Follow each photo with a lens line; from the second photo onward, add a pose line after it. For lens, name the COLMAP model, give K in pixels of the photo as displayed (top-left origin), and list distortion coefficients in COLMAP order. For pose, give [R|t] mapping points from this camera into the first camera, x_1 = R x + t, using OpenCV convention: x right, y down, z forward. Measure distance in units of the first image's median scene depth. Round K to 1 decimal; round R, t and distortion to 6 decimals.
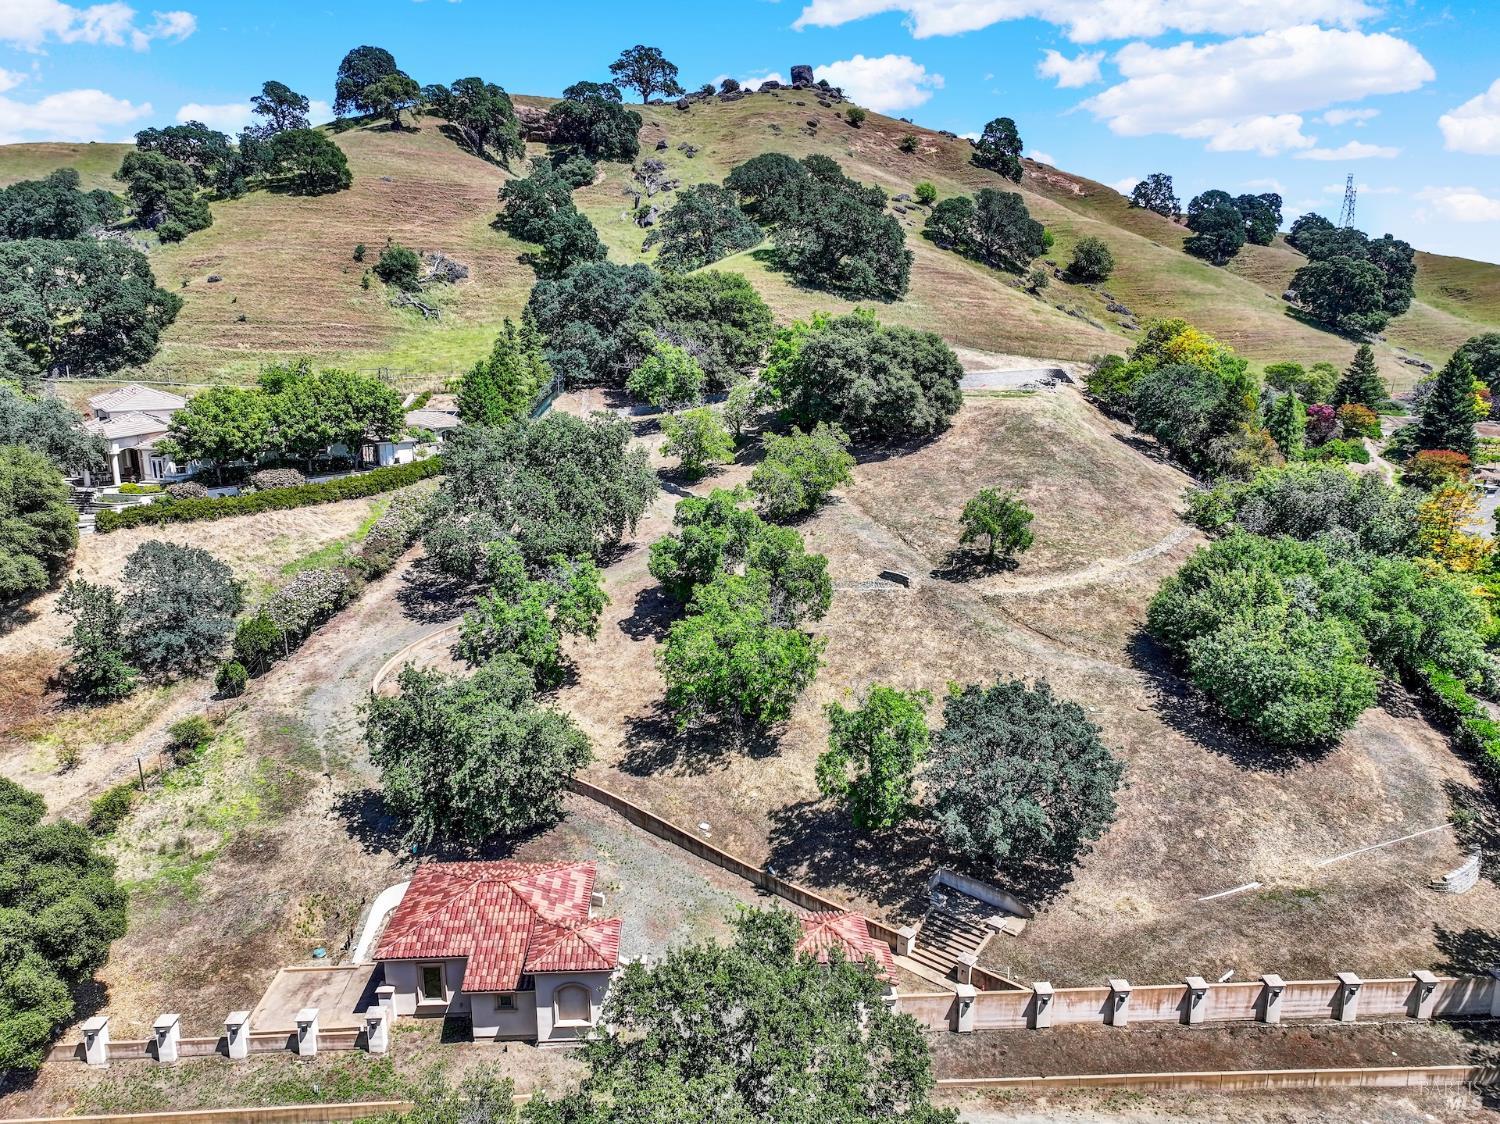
lens RADIAL K [[1051.1, 0, 754.3], [0, 1051.1, 553.6], [0, 0, 1]] dist [-0.000142, 0.016729]
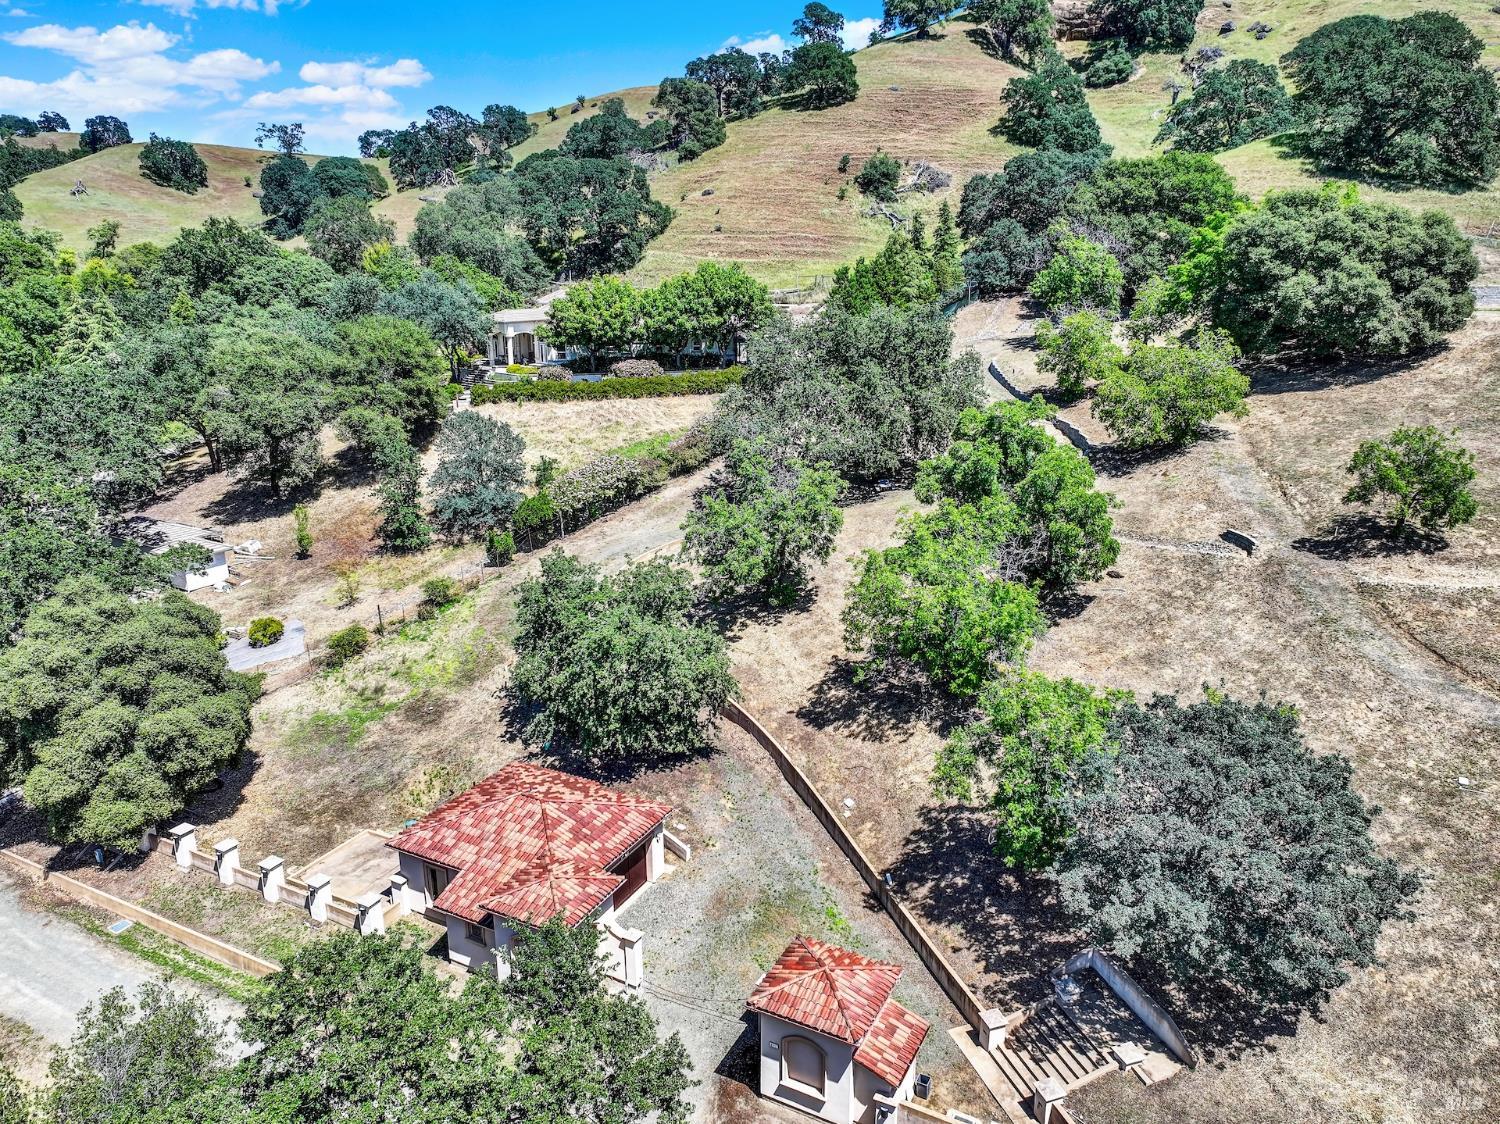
lens RADIAL K [[1051.1, 0, 755.7], [0, 1051.1, 552.7], [0, 0, 1]] dist [-0.000142, 0.016729]
pose [[0.859943, 0.139051, -0.491084, 0.205328], [-0.112073, 0.990134, 0.084105, 0.007412], [0.497934, -0.017288, 0.867043, 0.211430]]
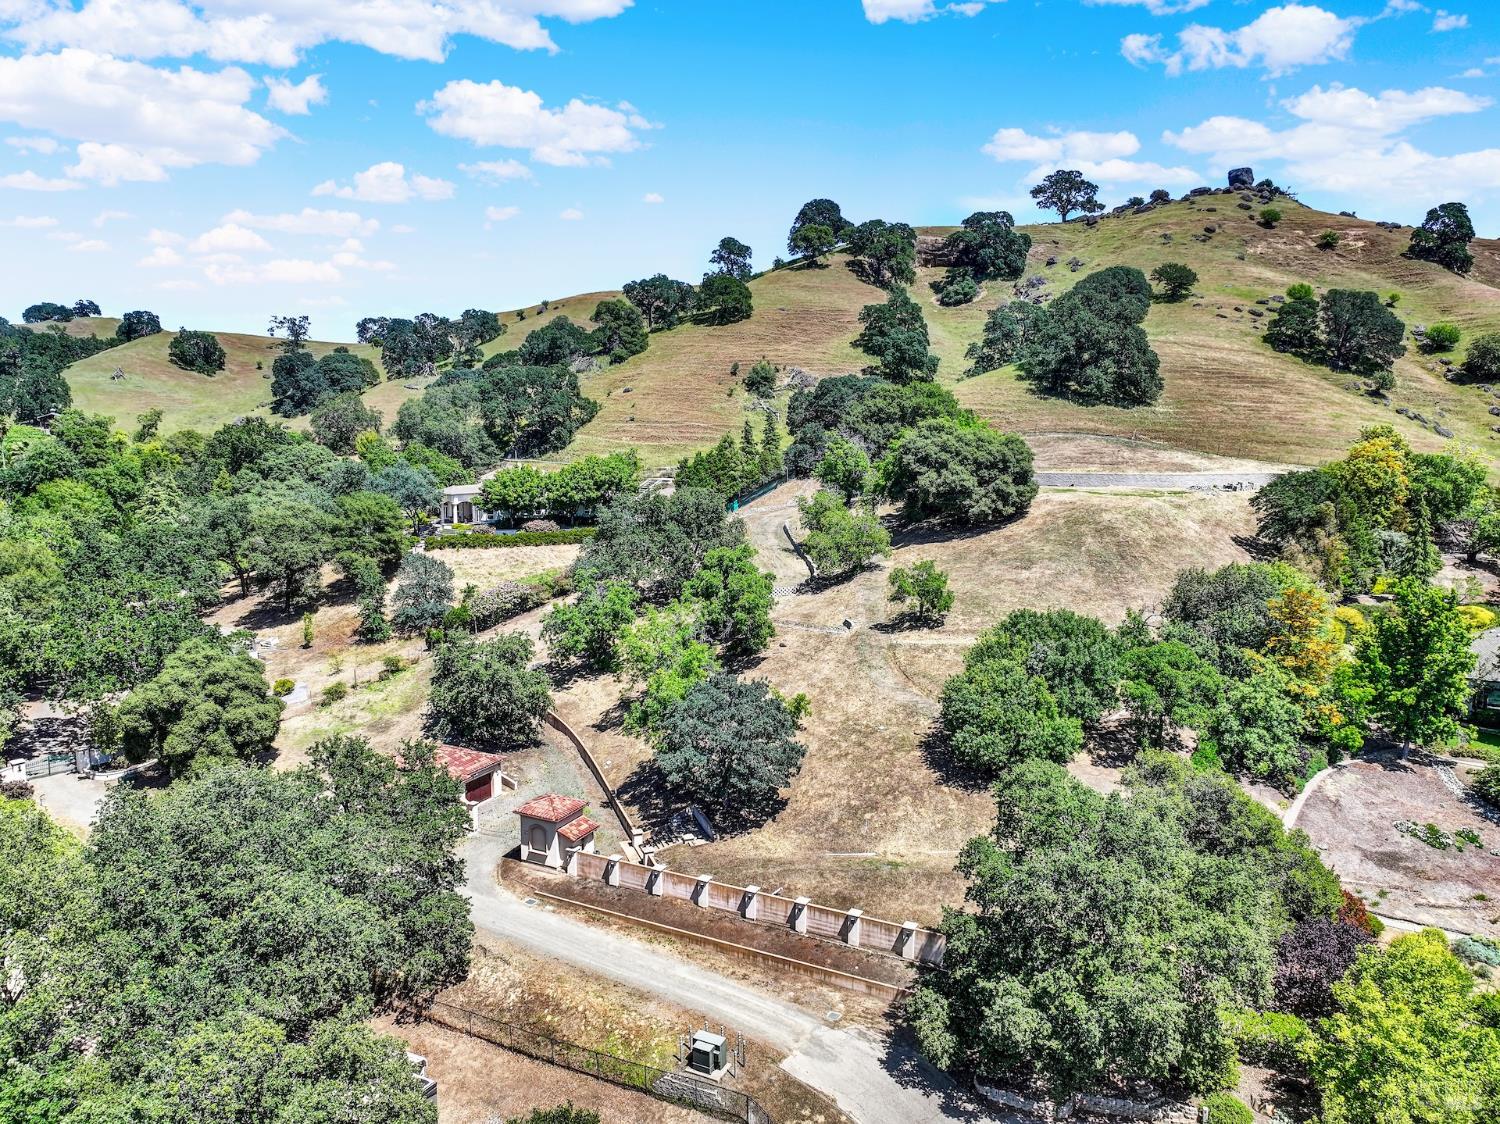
lens RADIAL K [[1051.1, 0, 755.5], [0, 1051.1, 553.4], [0, 0, 1]] dist [-0.000142, 0.016729]
pose [[0.868131, 0.068982, -0.491517, 0.658867], [-0.113178, 0.991718, -0.060714, 0.026598], [0.483258, 0.108337, 0.868749, -0.168019]]
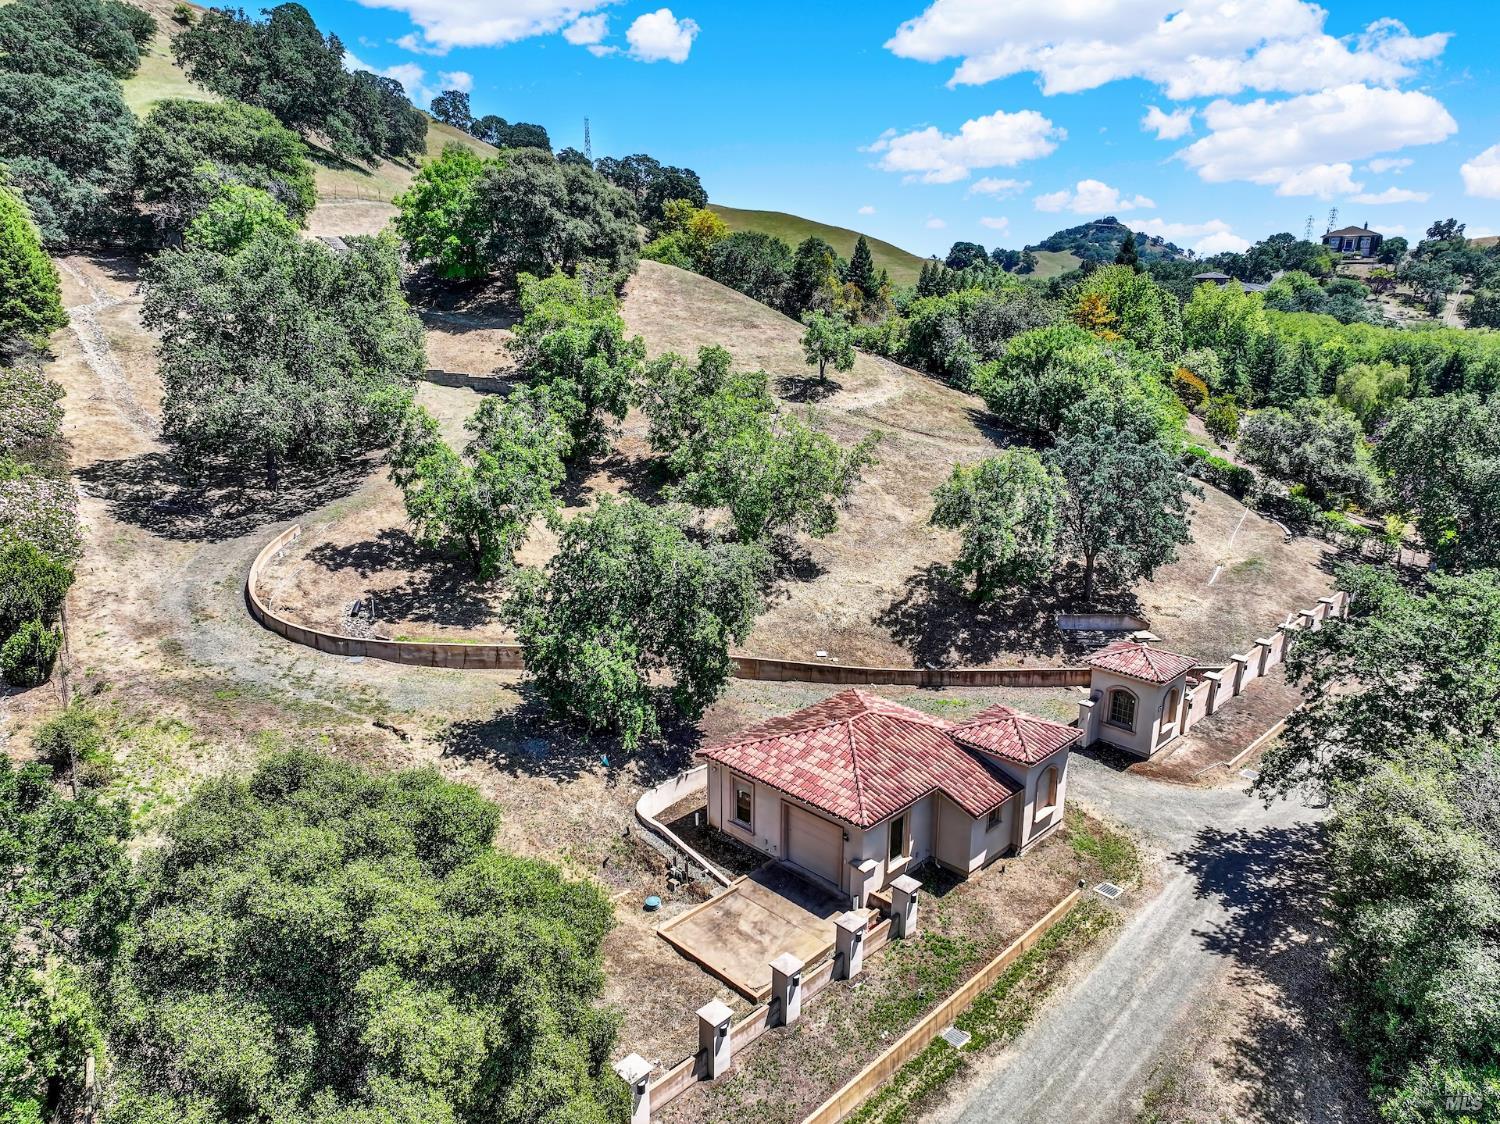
lens RADIAL K [[1051.1, 0, 749.9], [0, 1051.1, 549.3], [0, 0, 1]] dist [-0.000142, 0.016729]
pose [[0.735934, -0.170425, 0.655253, -0.524241], [0.146083, 0.984975, 0.092112, 0.063449], [-0.661106, 0.027933, 0.749773, 0.287180]]
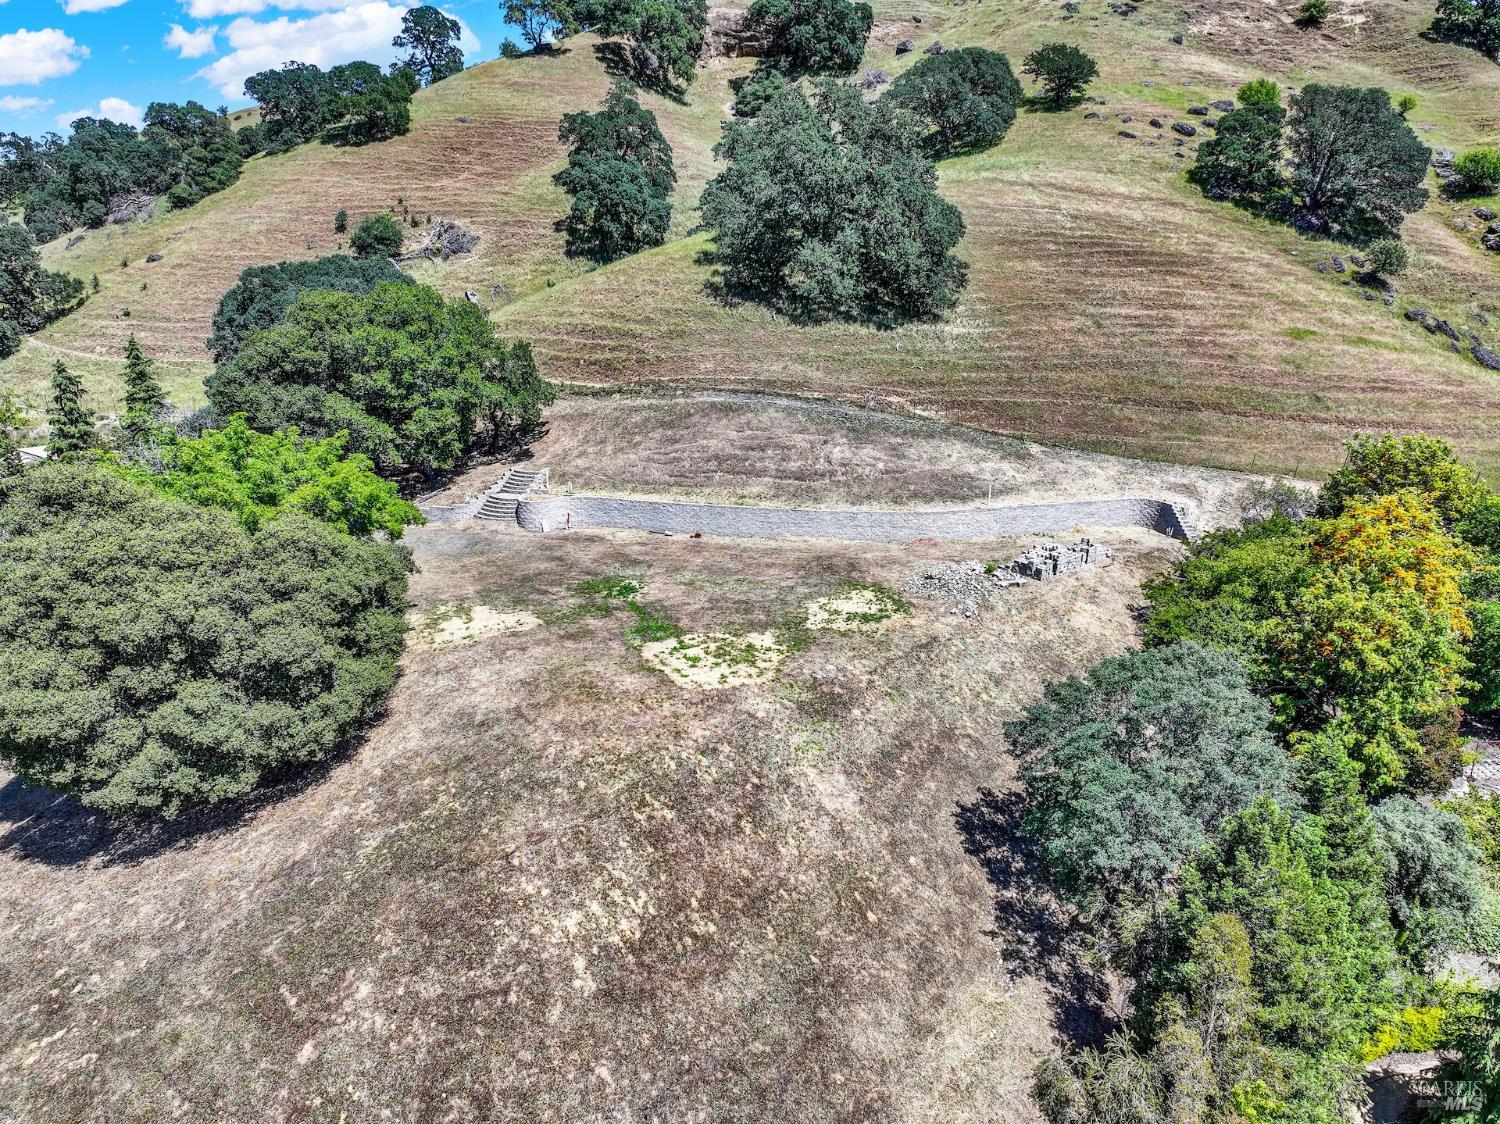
lens RADIAL K [[1051.1, 0, 754.0], [0, 1051.1, 554.1], [0, 0, 1]] dist [-0.000142, 0.016729]
pose [[0.884853, 0.138140, -0.444918, 0.630862], [-0.107571, 0.989802, 0.093382, -0.332809], [0.453281, -0.034769, 0.890690, 0.983114]]
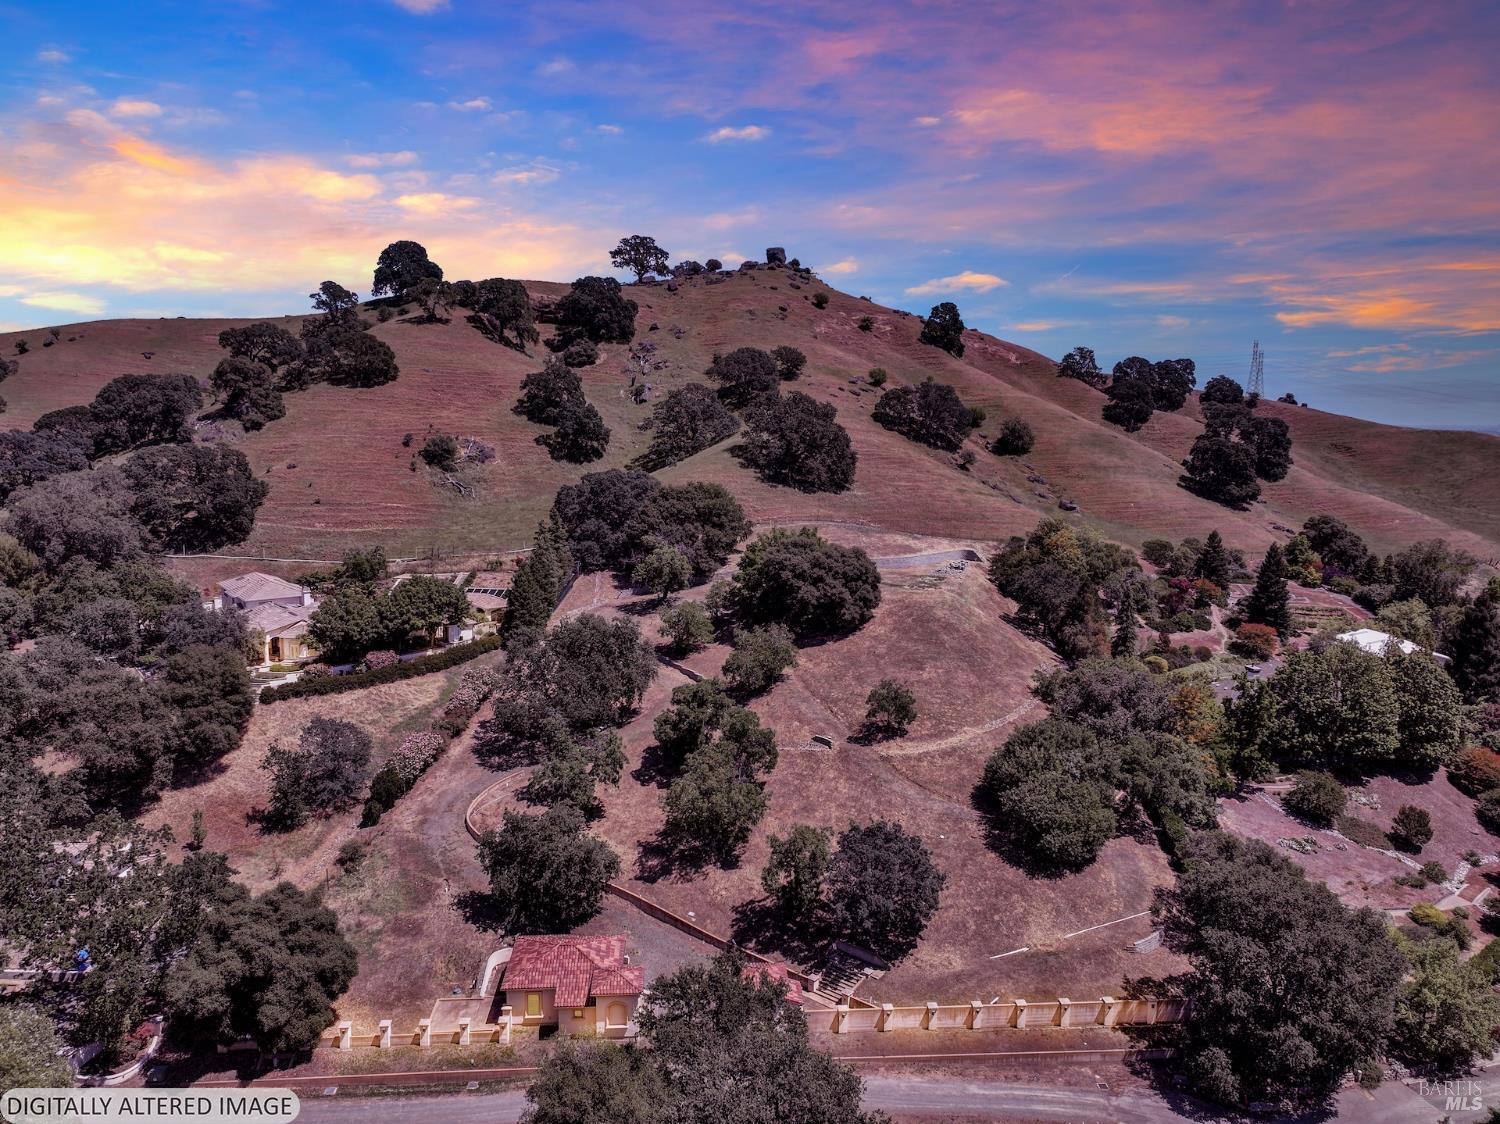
lens RADIAL K [[1051.1, 0, 754.1], [0, 1051.1, 556.5], [0, 0, 1]] dist [-0.000142, 0.016729]
pose [[0.999802, 0.007359, 0.018473, 0.010212], [-0.005693, 0.996043, -0.088695, -0.102980], [-0.019053, 0.088572, 0.995888, -0.472256]]
